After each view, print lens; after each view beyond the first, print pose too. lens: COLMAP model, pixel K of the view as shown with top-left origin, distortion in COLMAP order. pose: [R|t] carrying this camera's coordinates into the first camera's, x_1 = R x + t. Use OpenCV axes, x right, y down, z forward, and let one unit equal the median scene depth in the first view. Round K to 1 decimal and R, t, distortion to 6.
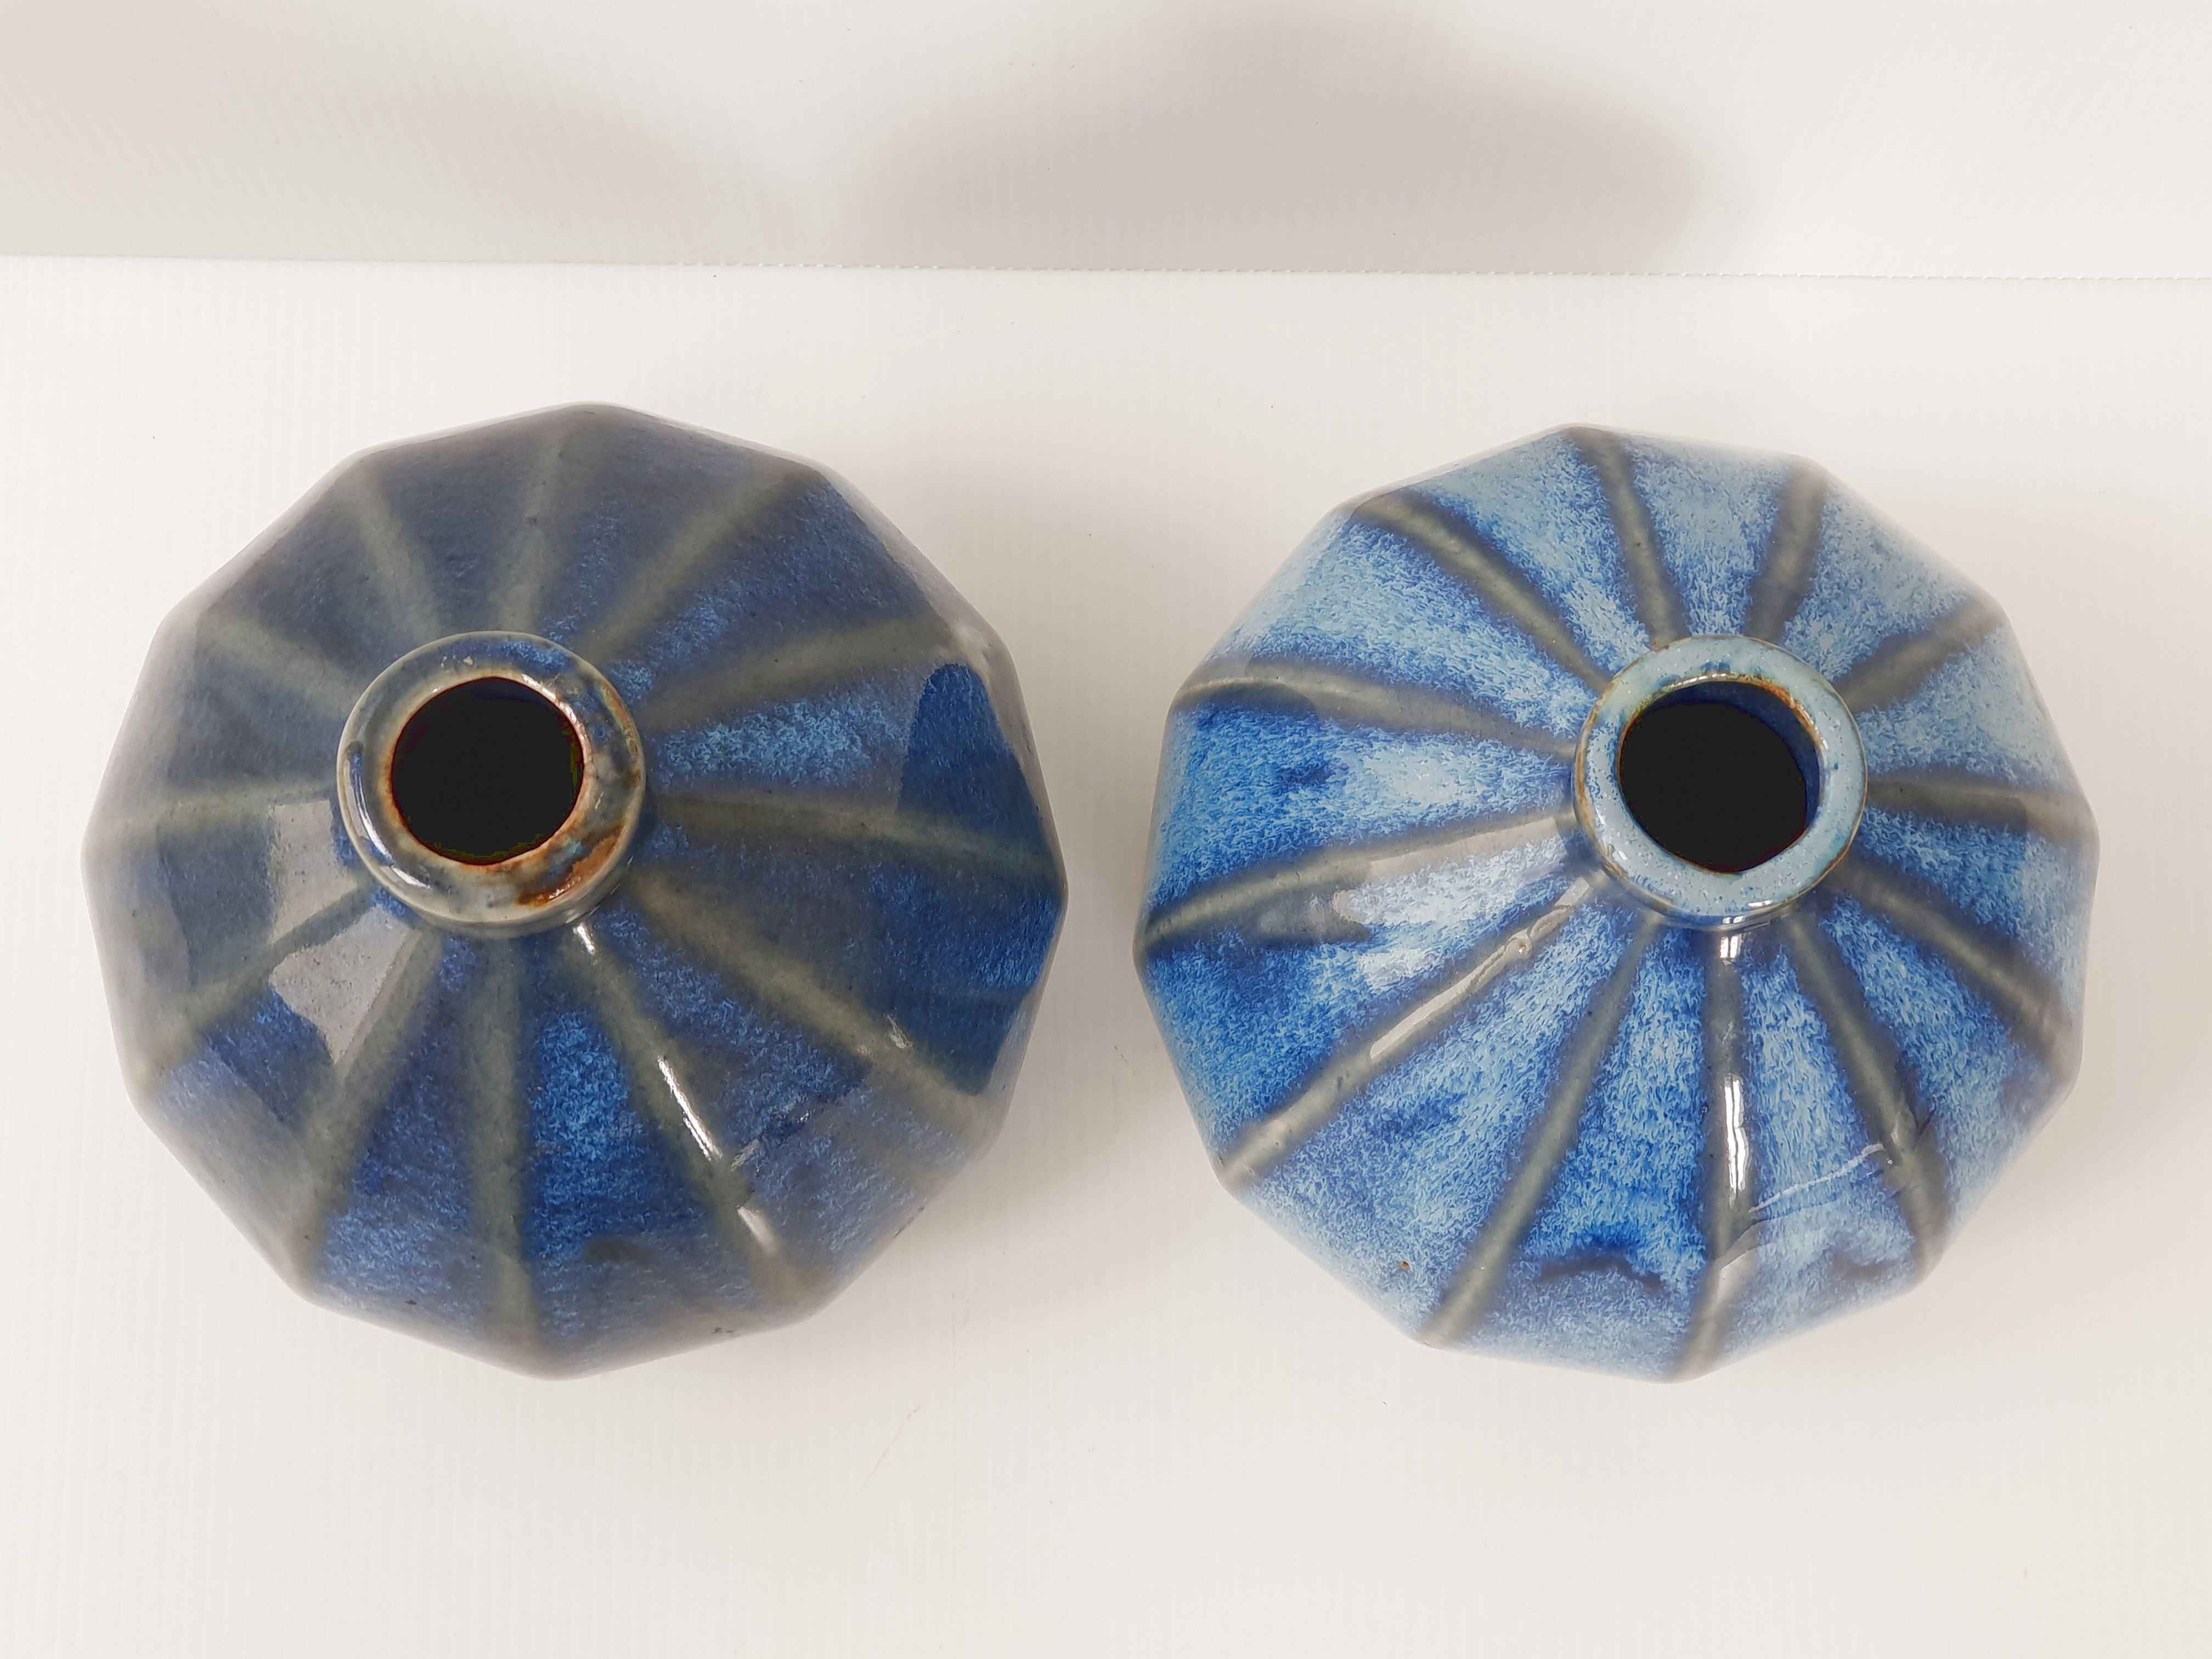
lens RADIAL K [[3329.3, 0, 1106.0], [0, 3329.3, 829.5], [0, 0, 1]] dist [0.009127, 0.009282]
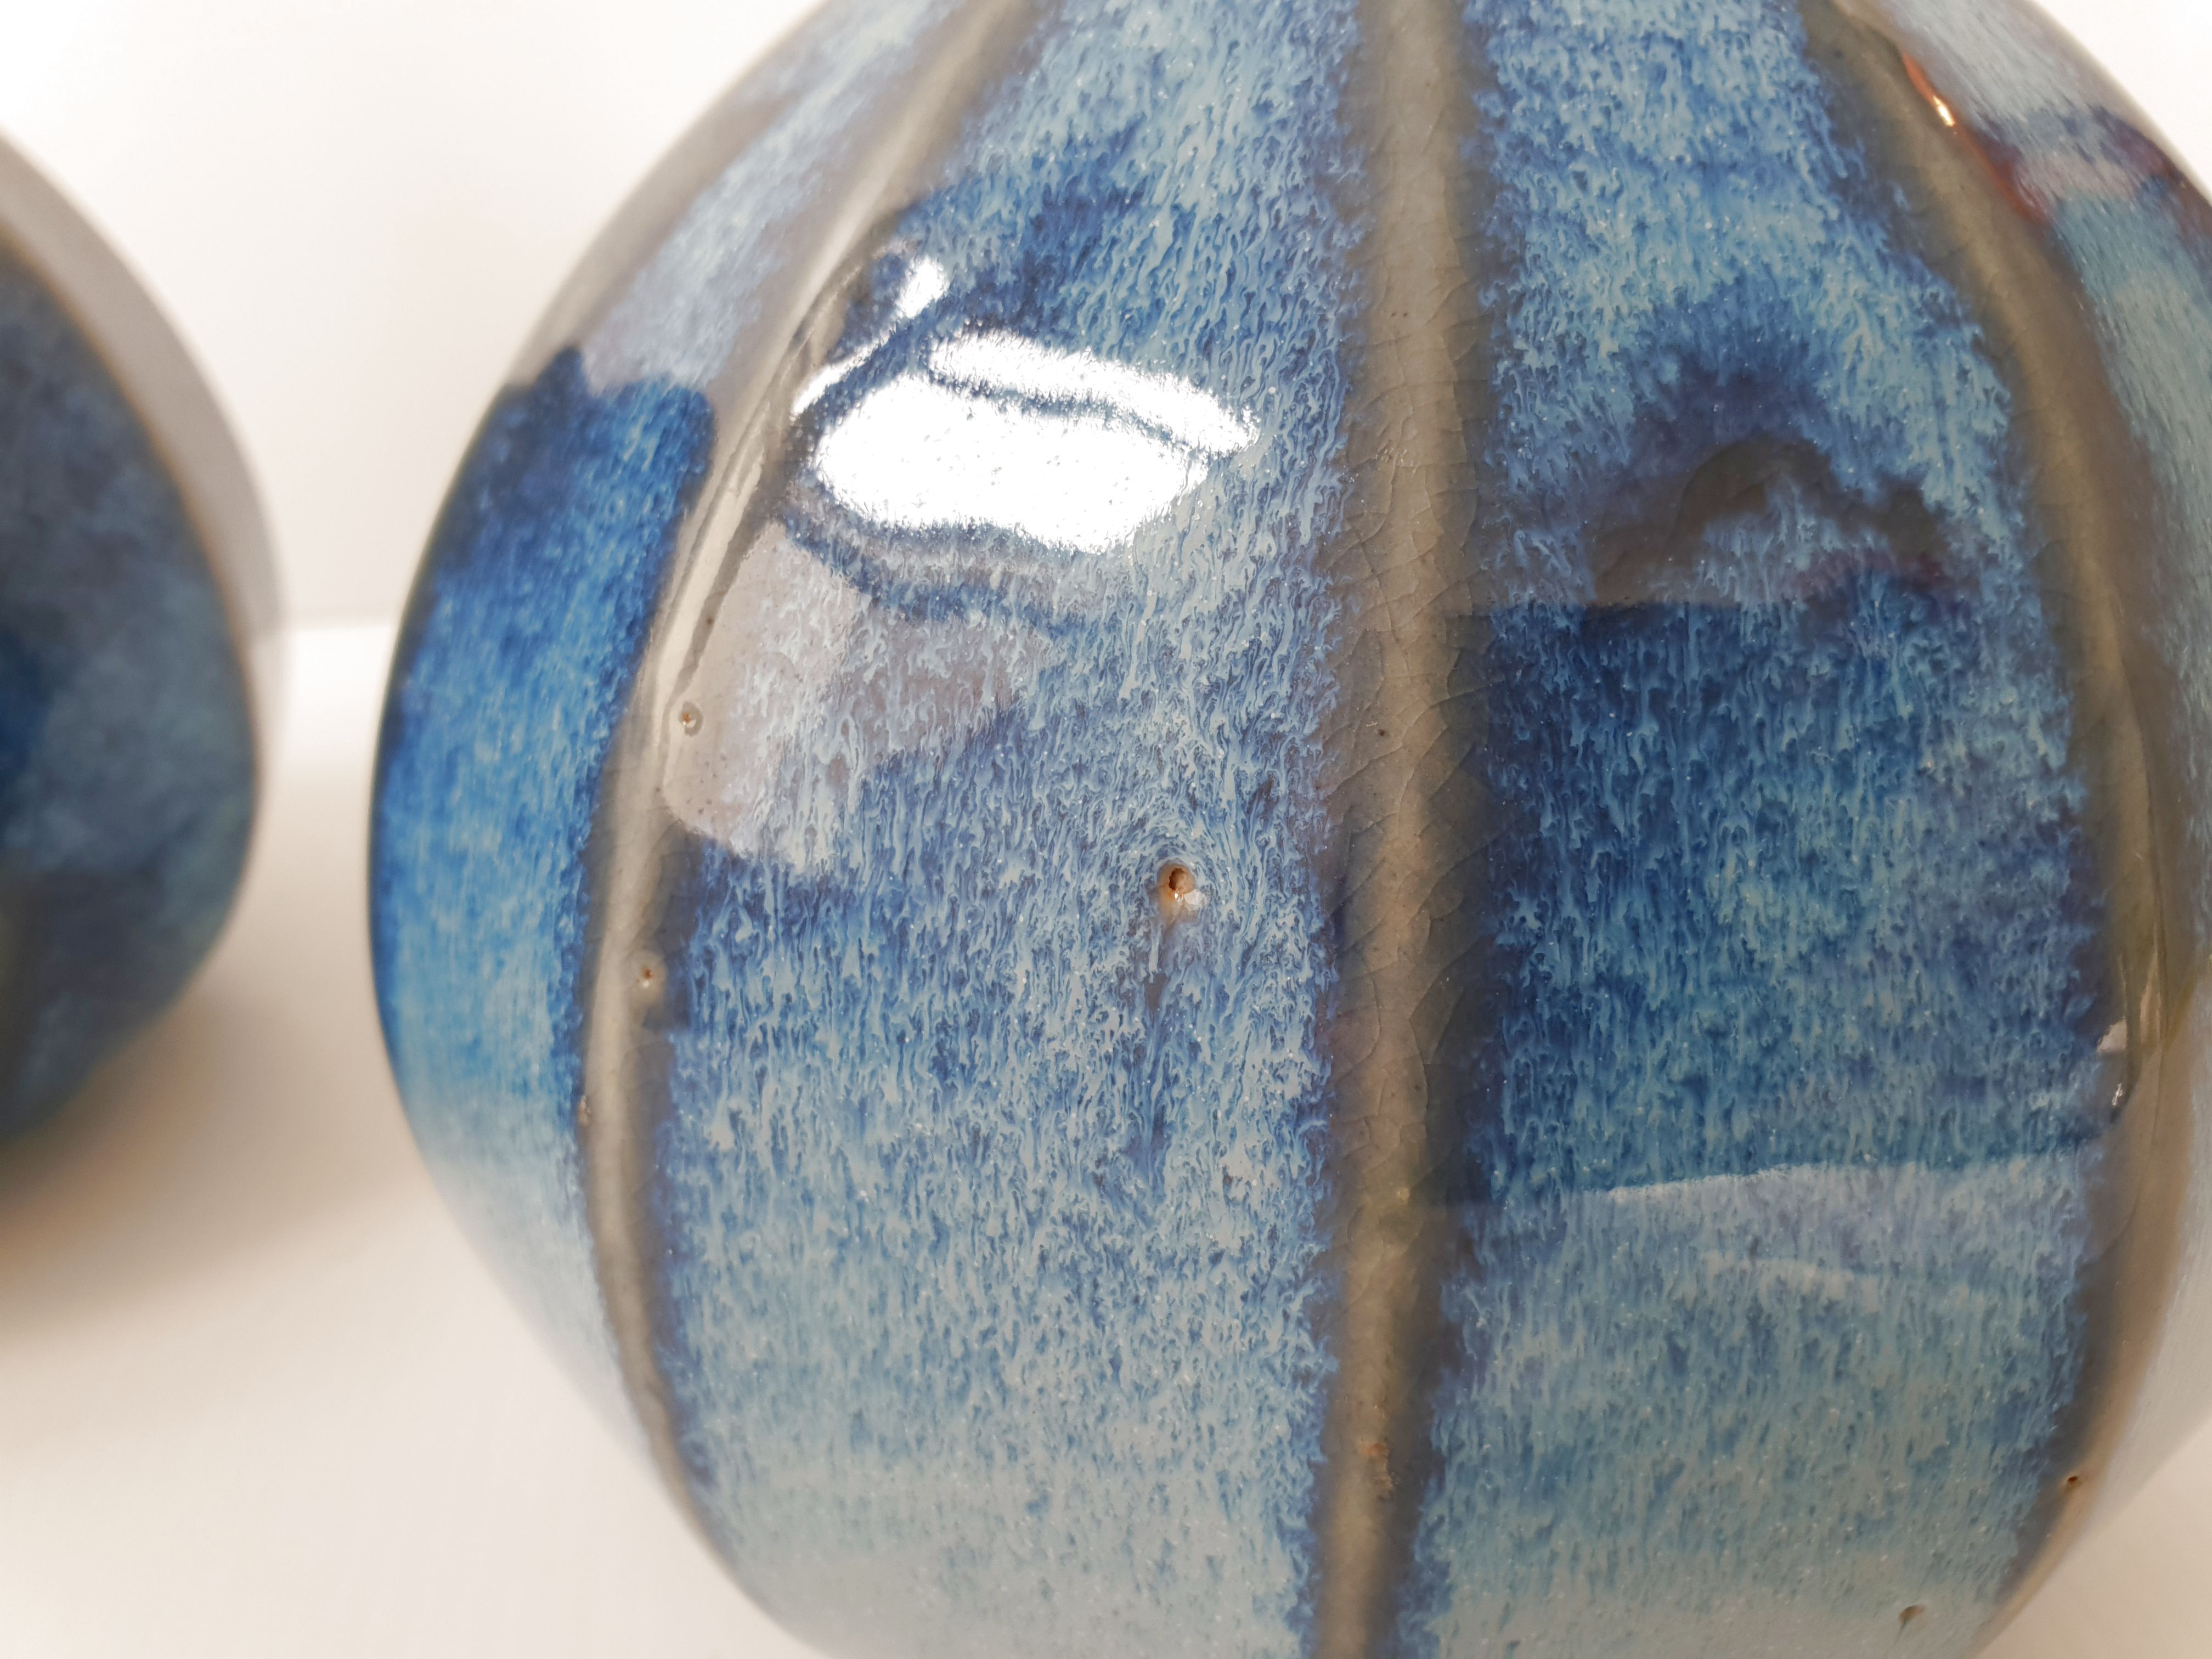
lens RADIAL K [[1733.9, 0, 1106.0], [0, 1733.9, 829.5], [0, 0, 1]] dist [-0.002068, -0.000695]
pose [[0.942139, -0.127679, 0.309956, 0.038754], [0.327259, 0.550667, -0.767898, 0.257969], [-0.072638, 0.824903, 0.560588, 0.957245]]
